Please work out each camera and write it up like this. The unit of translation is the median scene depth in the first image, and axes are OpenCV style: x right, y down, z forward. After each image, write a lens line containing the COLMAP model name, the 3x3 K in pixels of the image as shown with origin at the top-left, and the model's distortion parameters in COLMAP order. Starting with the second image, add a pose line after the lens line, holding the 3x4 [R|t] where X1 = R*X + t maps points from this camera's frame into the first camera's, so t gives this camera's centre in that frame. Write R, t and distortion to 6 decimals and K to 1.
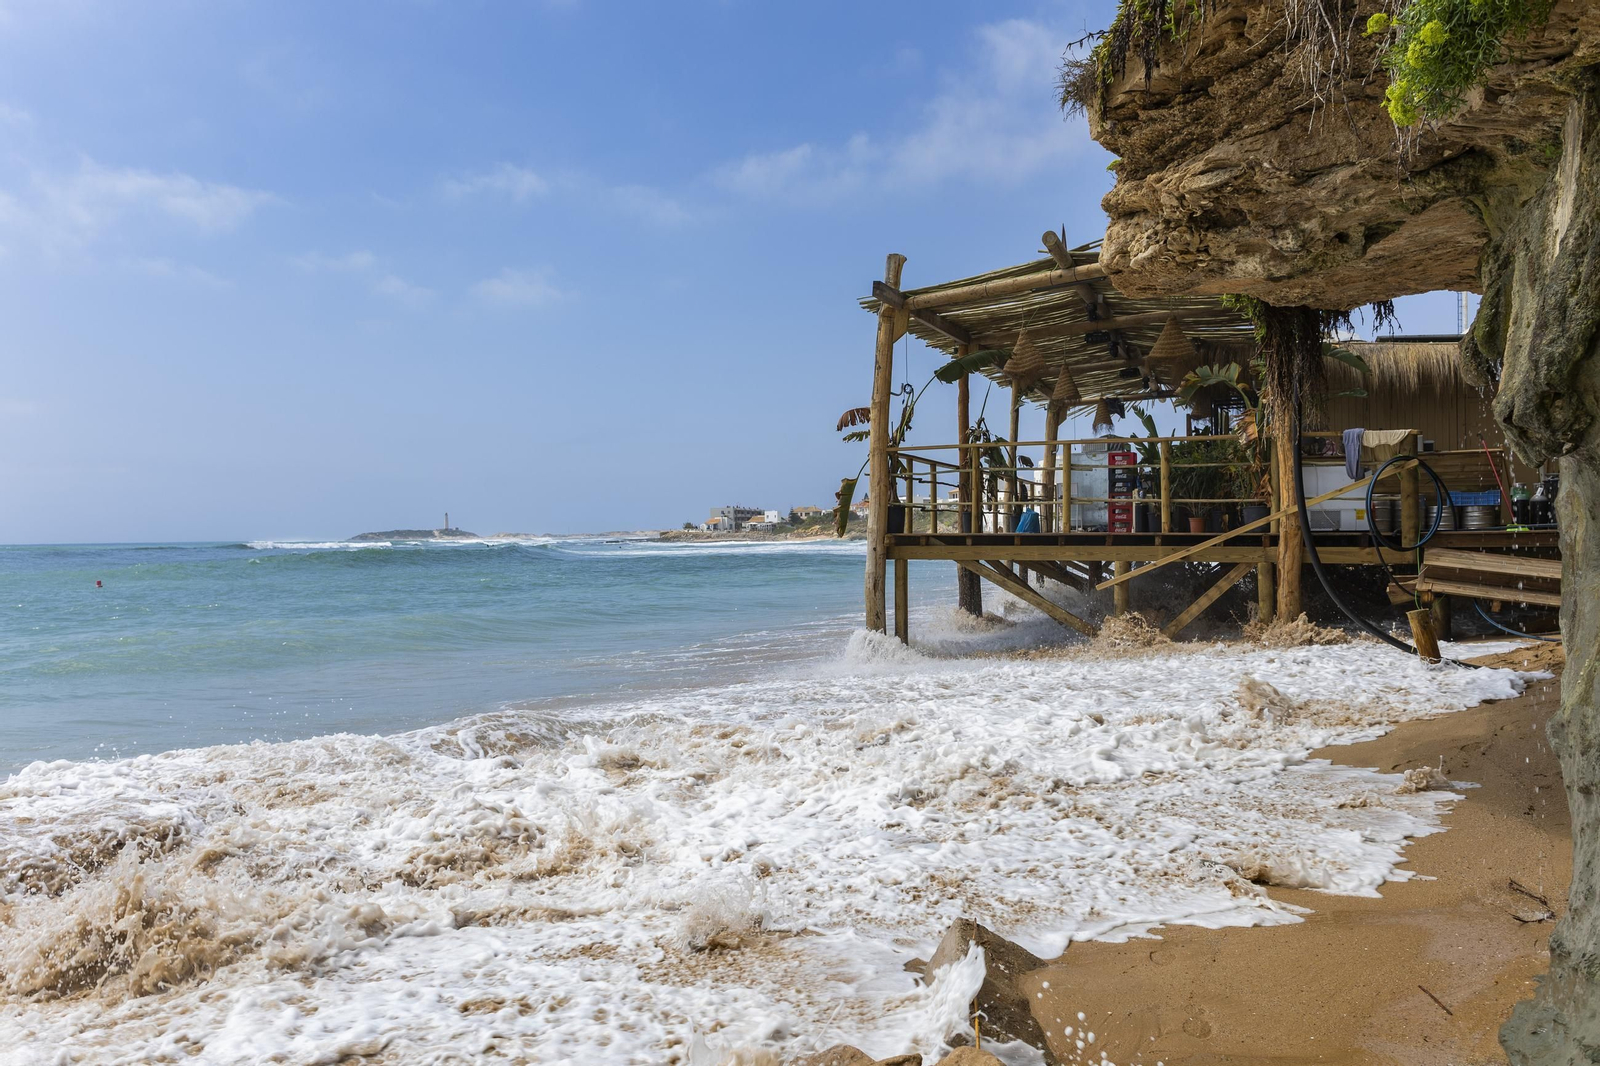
lens RADIAL K [[1128.3, 0, 799.2], [0, 1128.3, 529.9], [0, 0, 1]] dist [0.009569, 0.002657]
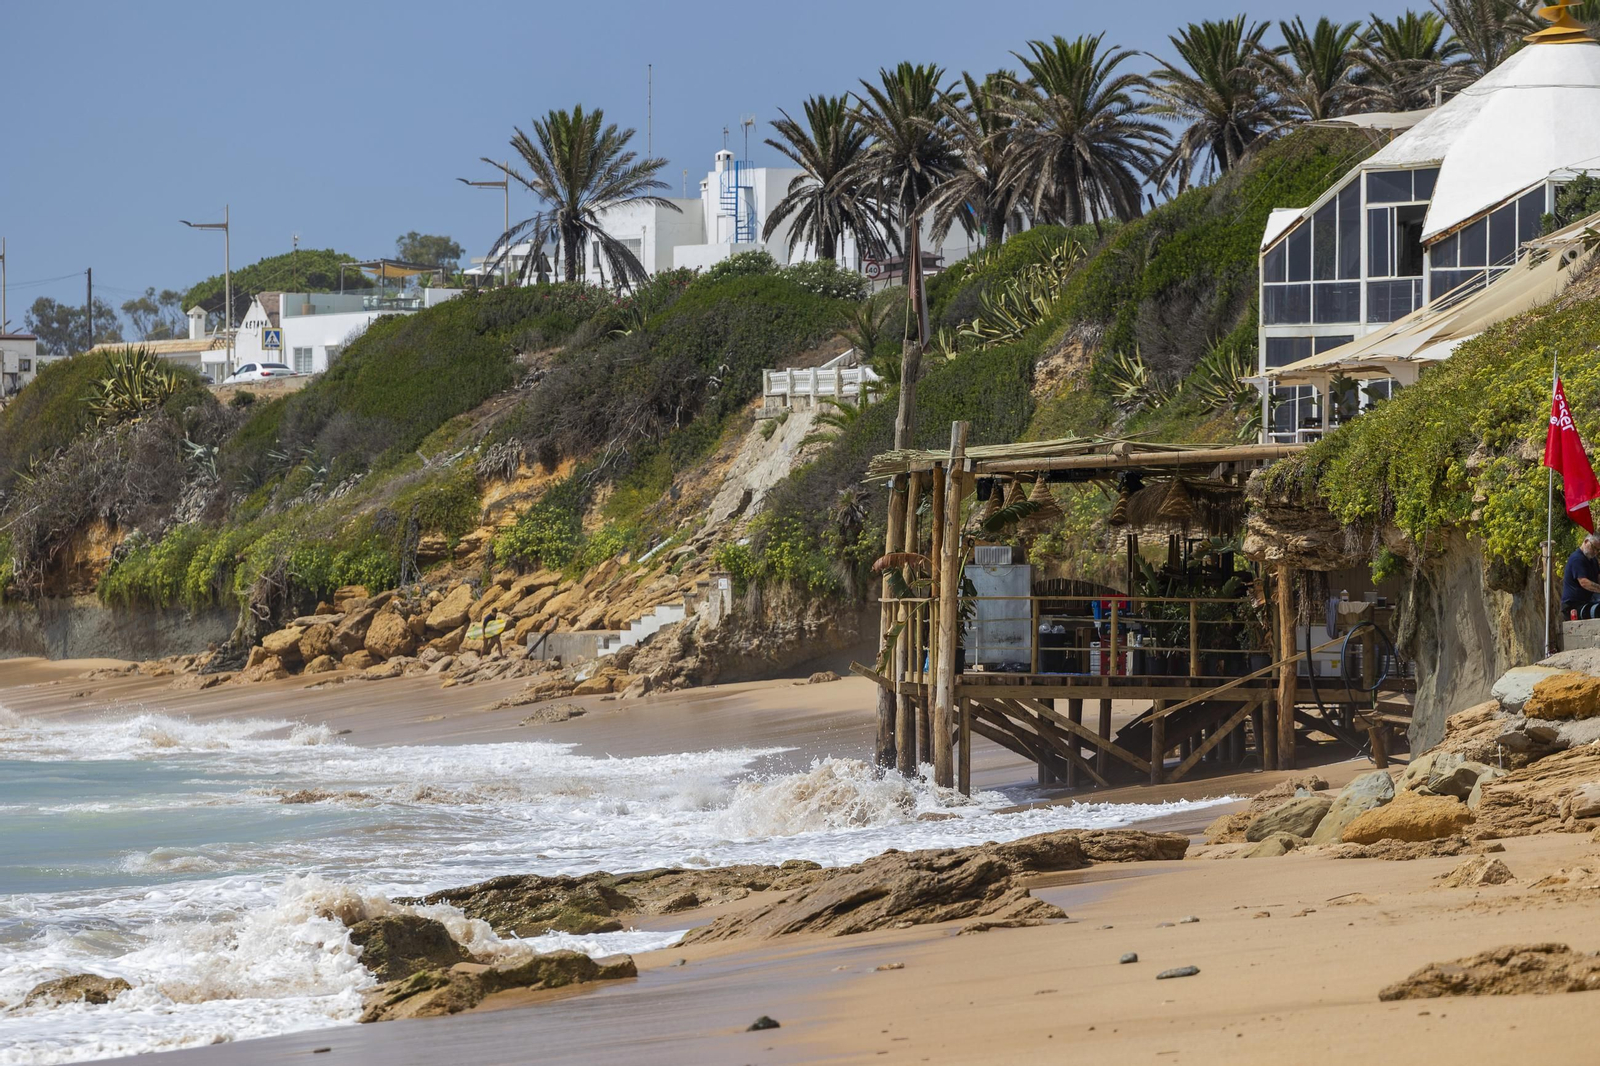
lens RADIAL K [[9218.7, 0, 800.1], [0, 9218.7, 533.3], [0, 0, 1]] dist [-0.048841, 0.000000]
pose [[0.900468, 0.018509, 0.434529, -4.565675], [-0.013224, 0.999797, -0.015184, 0.004819], [-0.434722, 0.007927, 0.900530, -8.099968]]
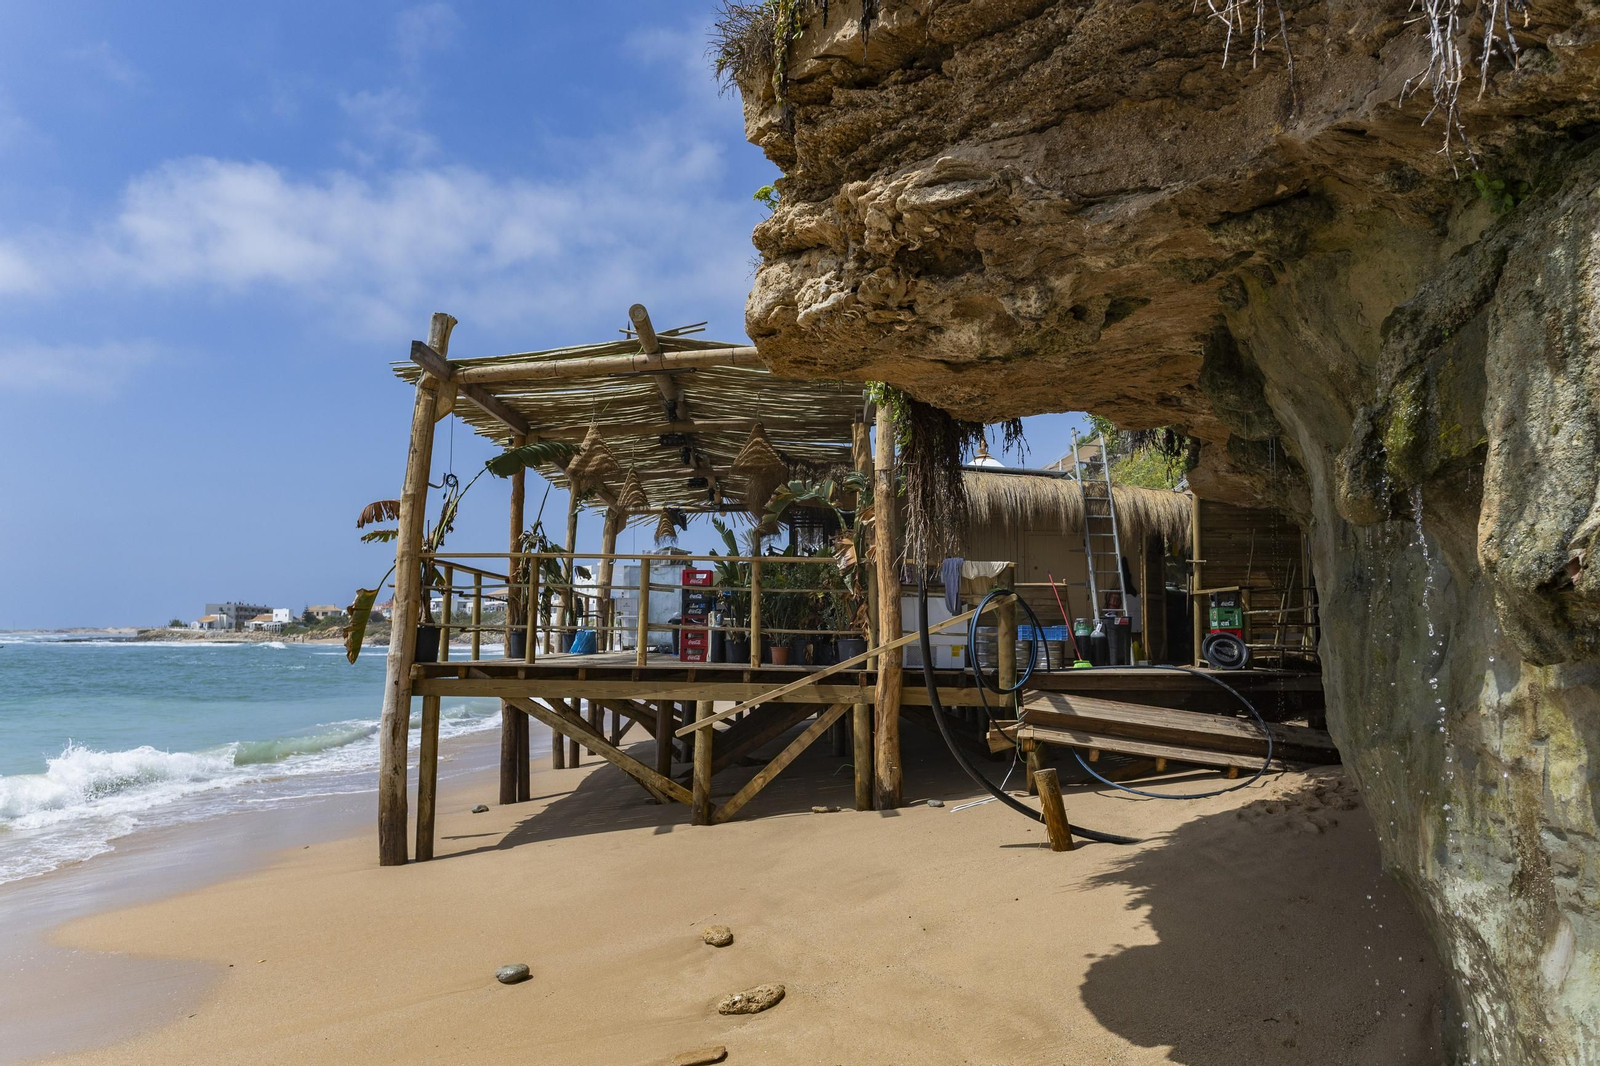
lens RADIAL K [[1128.3, 0, 797.9], [0, 1128.3, 531.1], [0, 0, 1]] dist [0.009569, 0.002657]
pose [[0.919793, 0.055590, 0.388445, 0.015482], [-0.019709, 0.995210, -0.095756, -0.020118], [-0.391908, 0.080420, 0.916483, 0.198560]]
